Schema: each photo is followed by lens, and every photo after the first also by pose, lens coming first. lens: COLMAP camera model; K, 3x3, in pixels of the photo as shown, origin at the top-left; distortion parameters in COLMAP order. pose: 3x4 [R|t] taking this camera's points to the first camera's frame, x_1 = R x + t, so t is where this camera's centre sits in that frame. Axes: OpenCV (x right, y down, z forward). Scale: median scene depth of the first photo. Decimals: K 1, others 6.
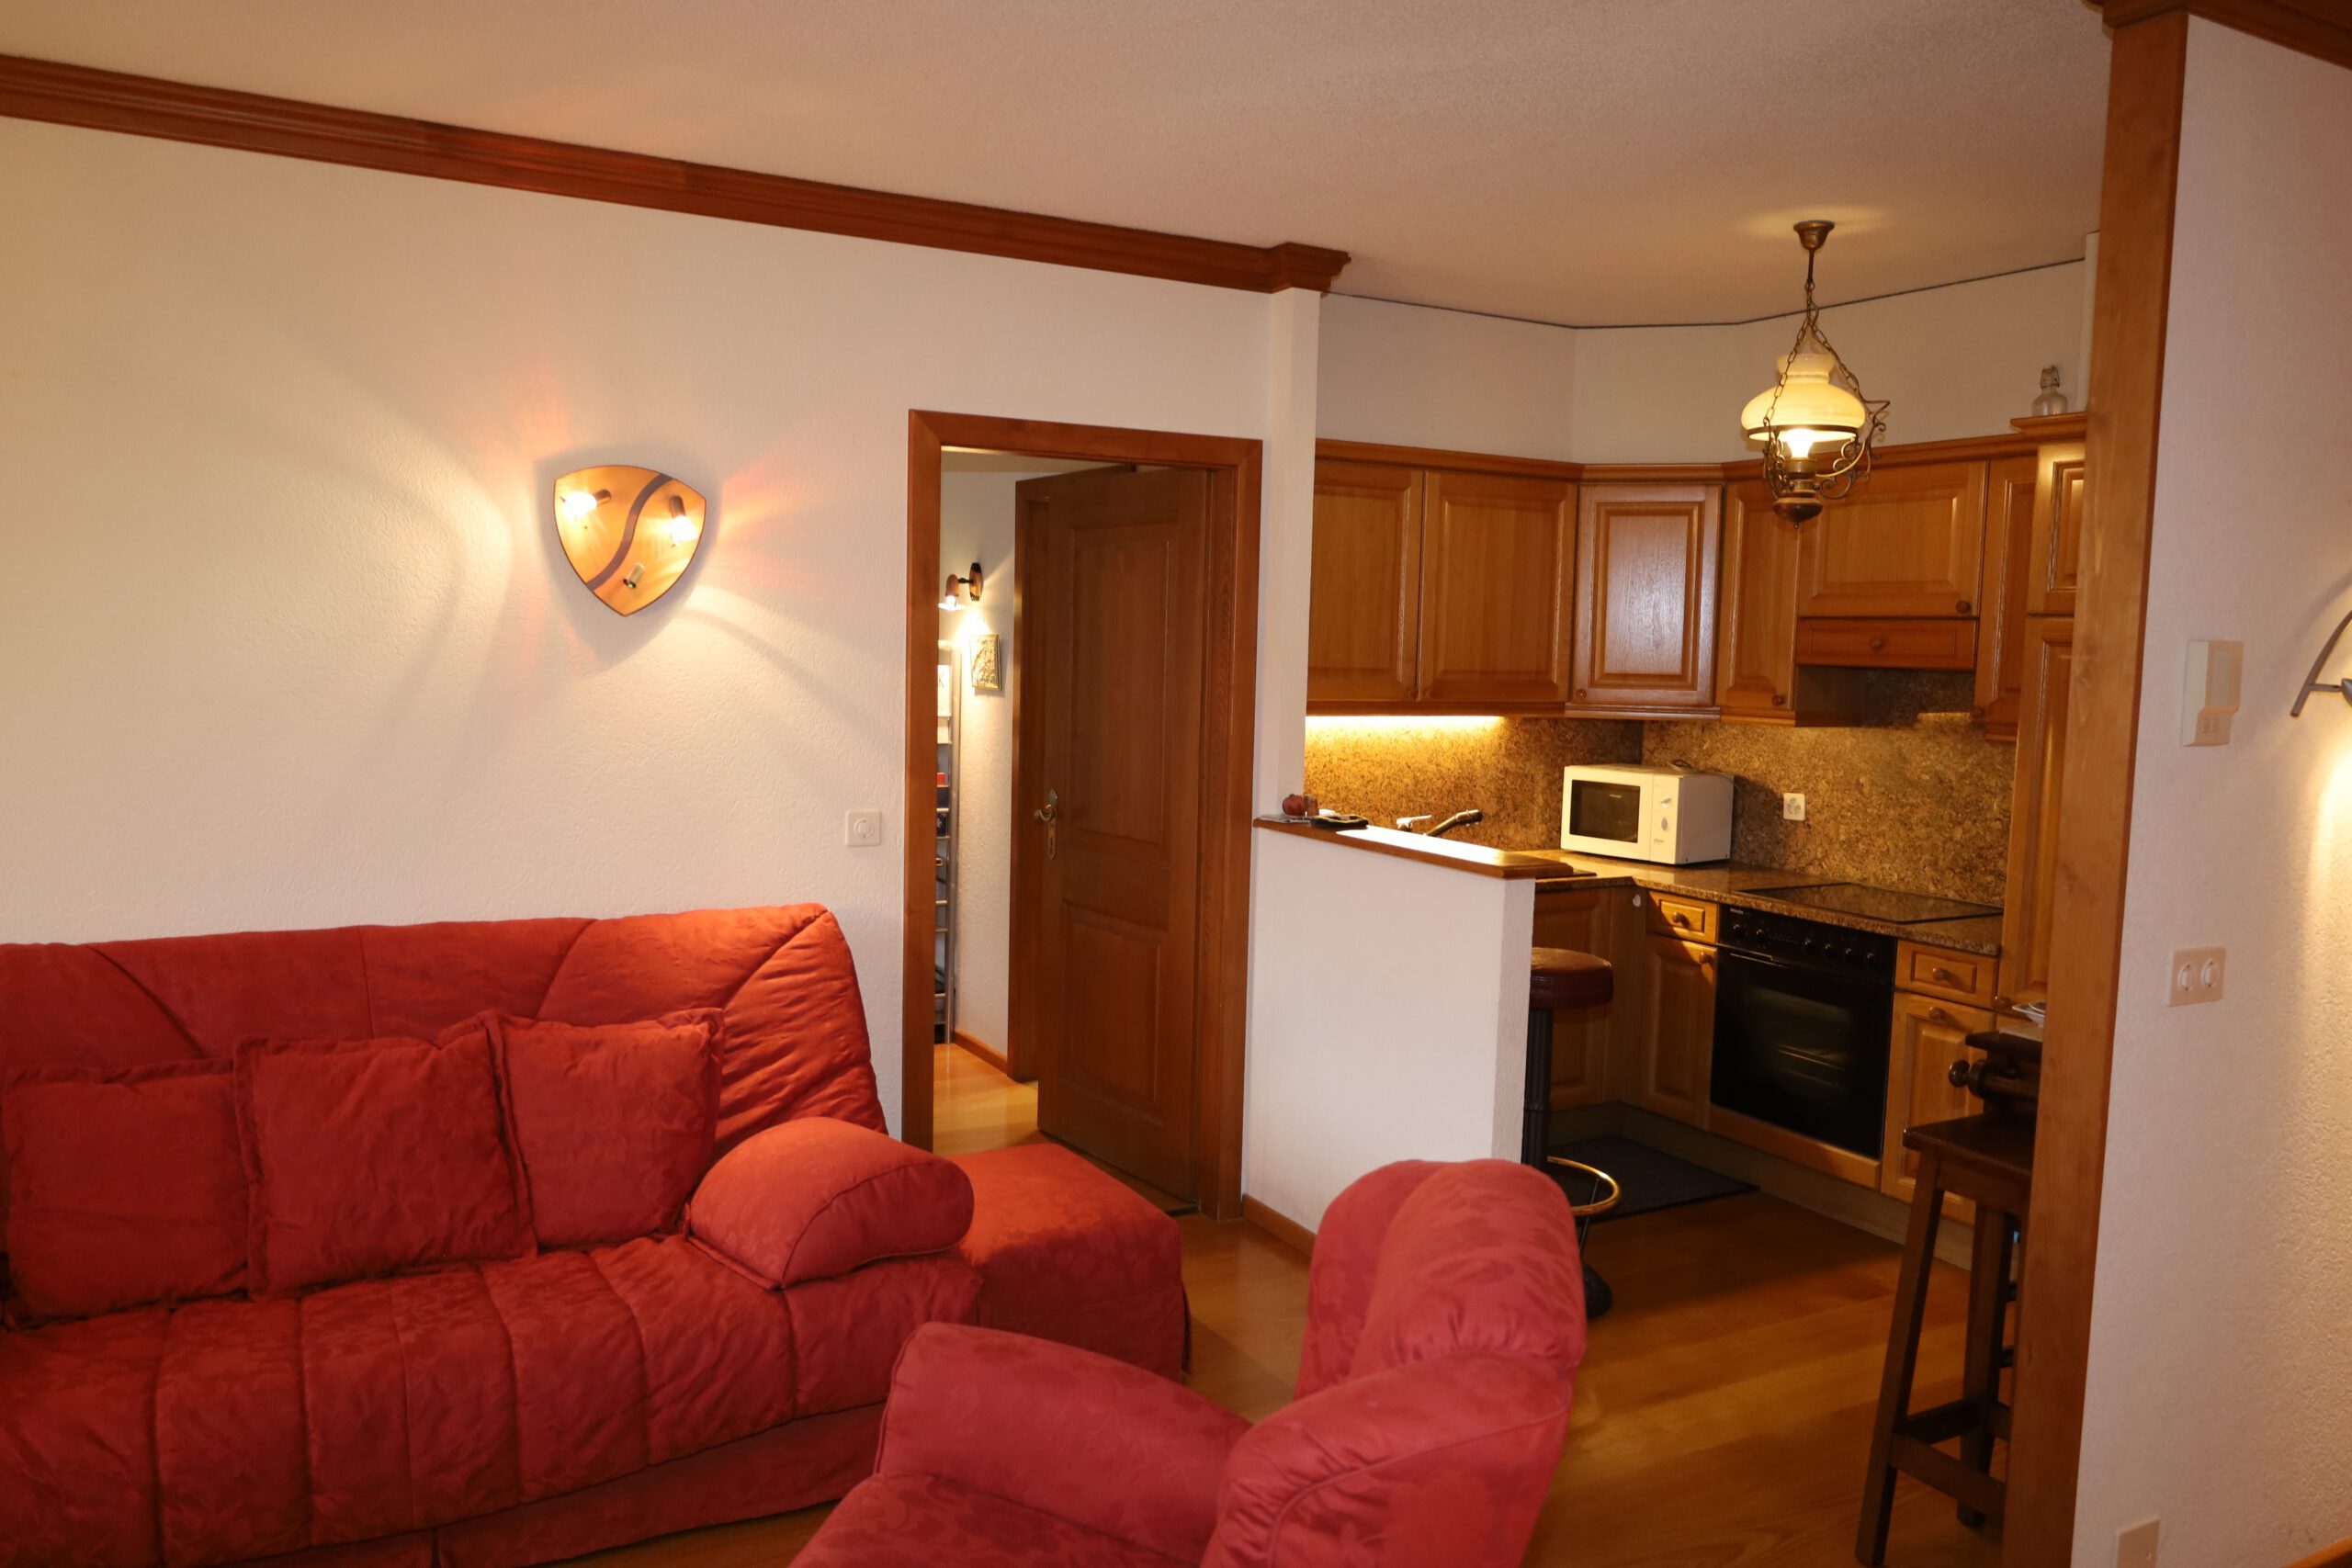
lens RADIAL K [[1692.5, 0, 1180.0], [0, 1692.5, 791.5], [0, 0, 1]] dist [-0.009490, -0.002216]
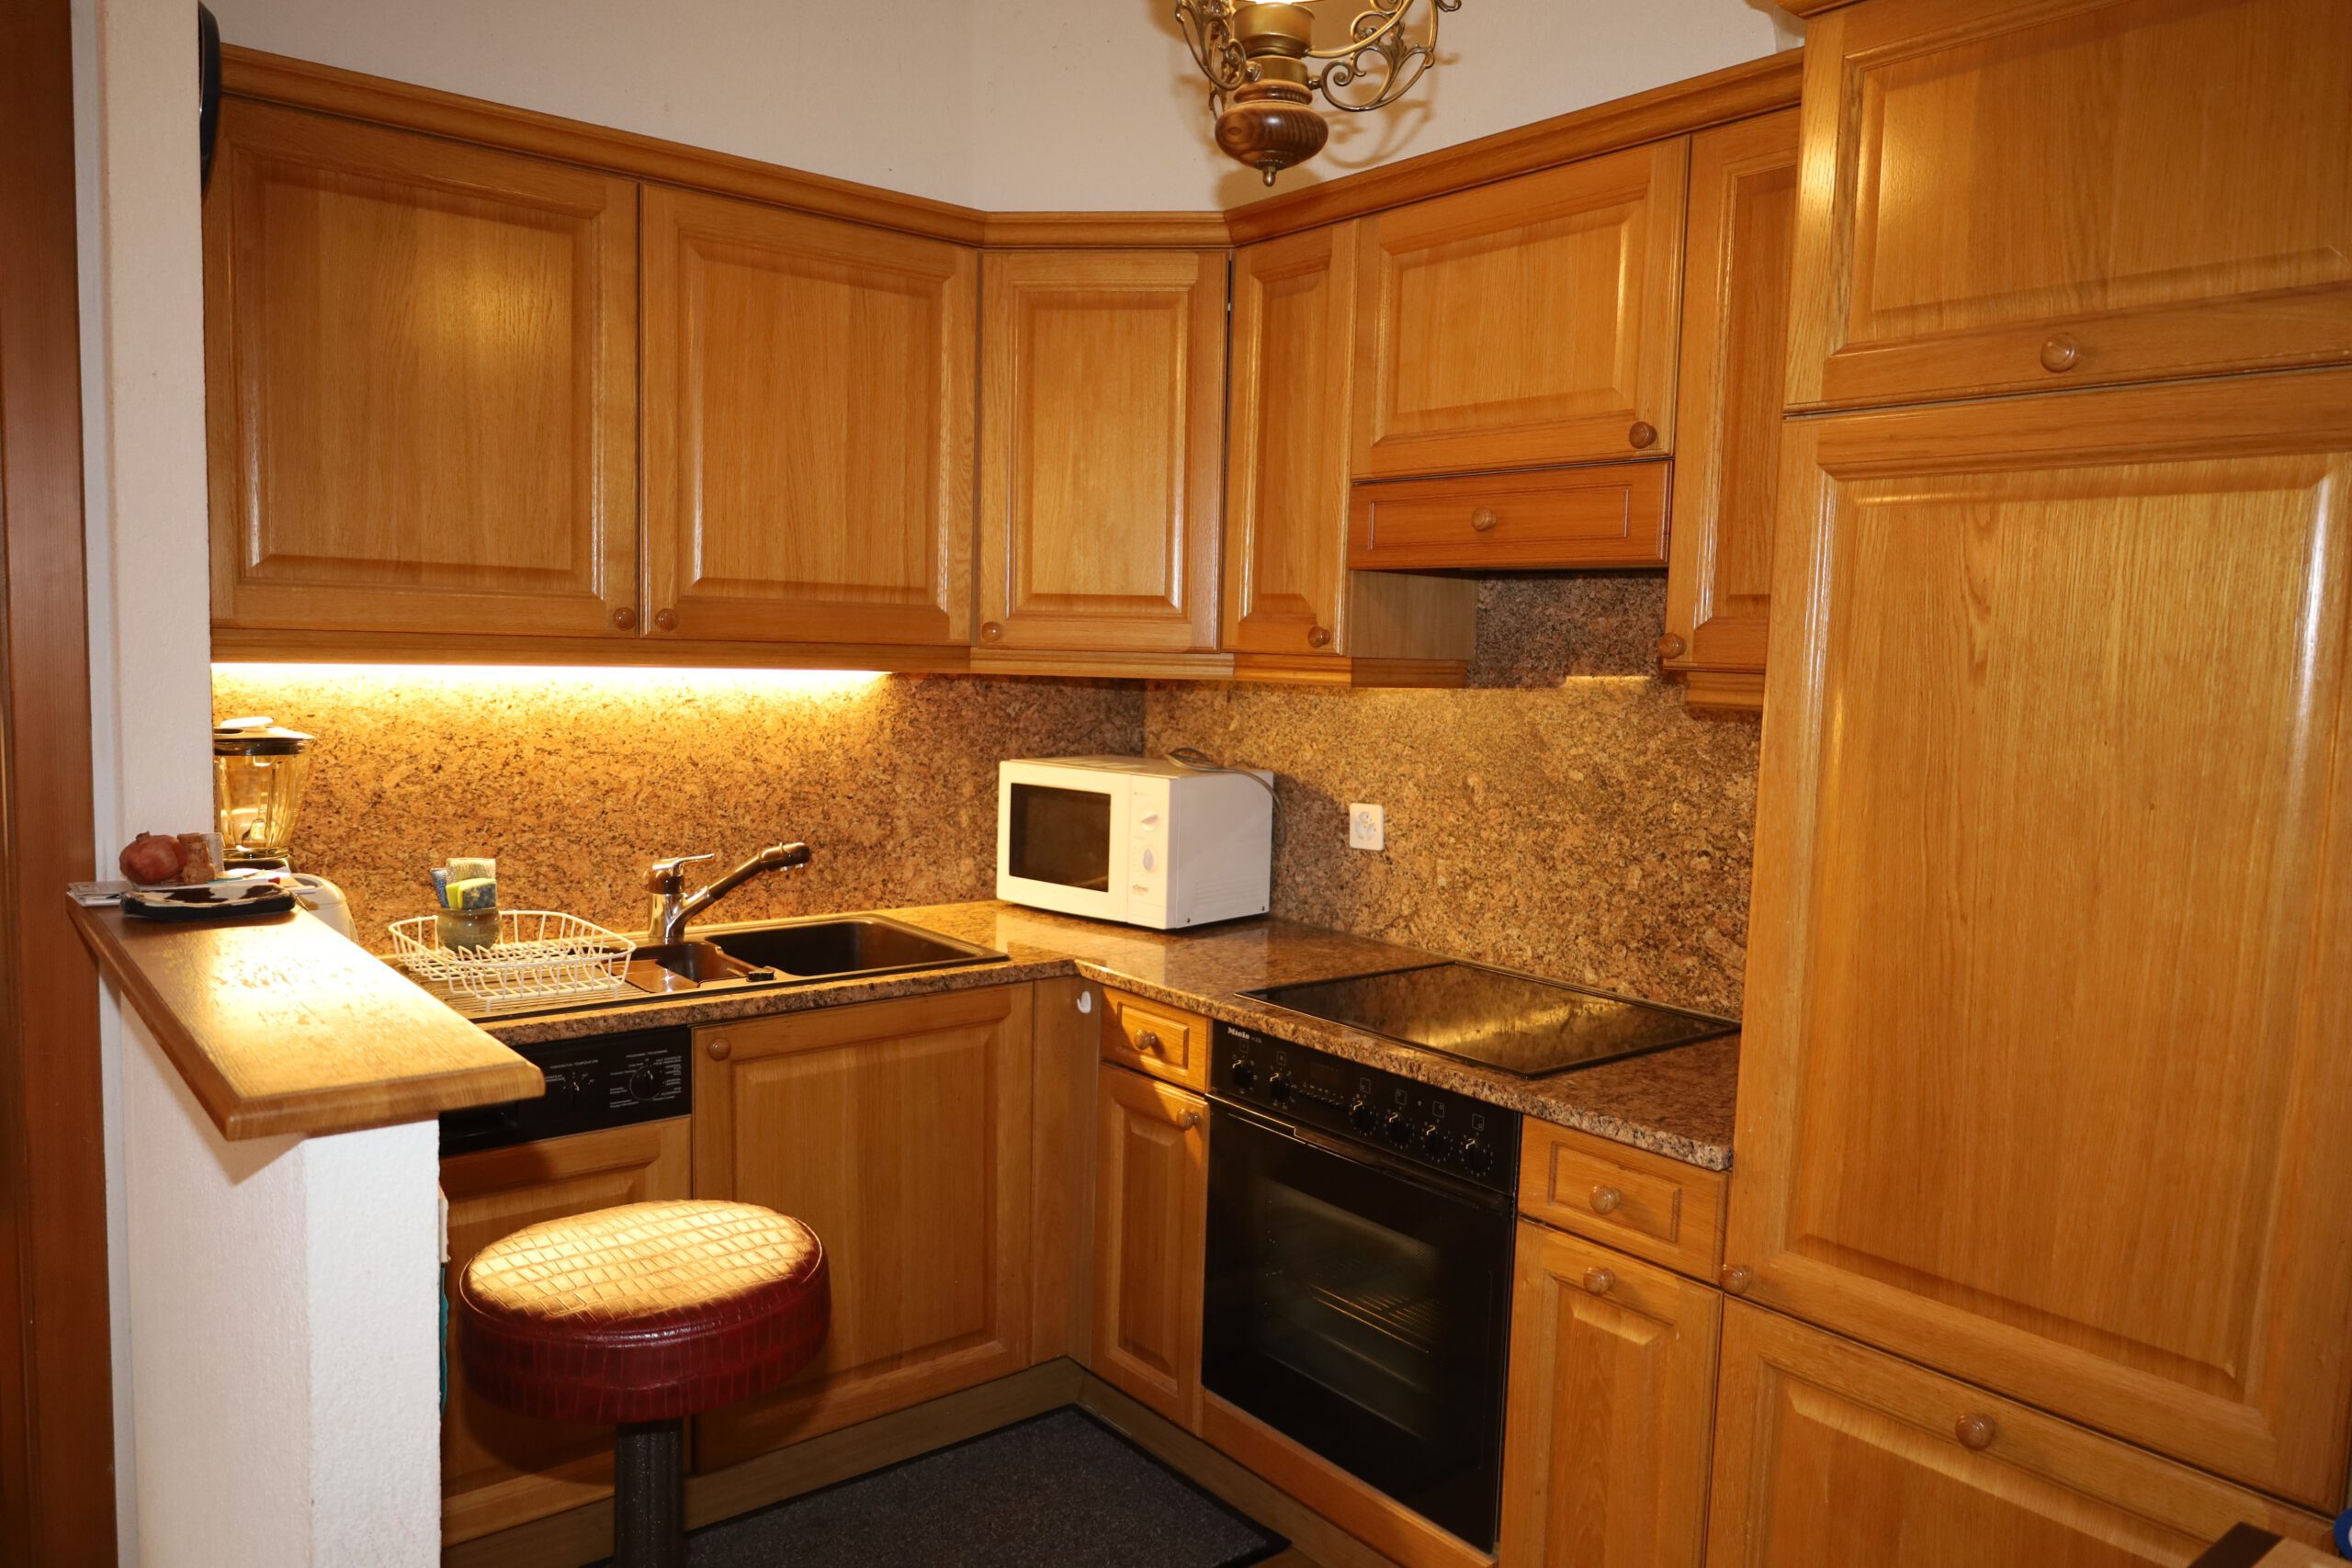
lens RADIAL K [[1630.2, 0, 1171.9], [0, 1630.2, 784.8], [0, 0, 1]] dist [-0.007361, -0.001234]
pose [[0.986089, -0.010311, 0.165899, 0.212538], [0.010140, 0.999947, 0.001879, -0.007519], [-0.165910, -0.000171, 0.986141, 0.474785]]
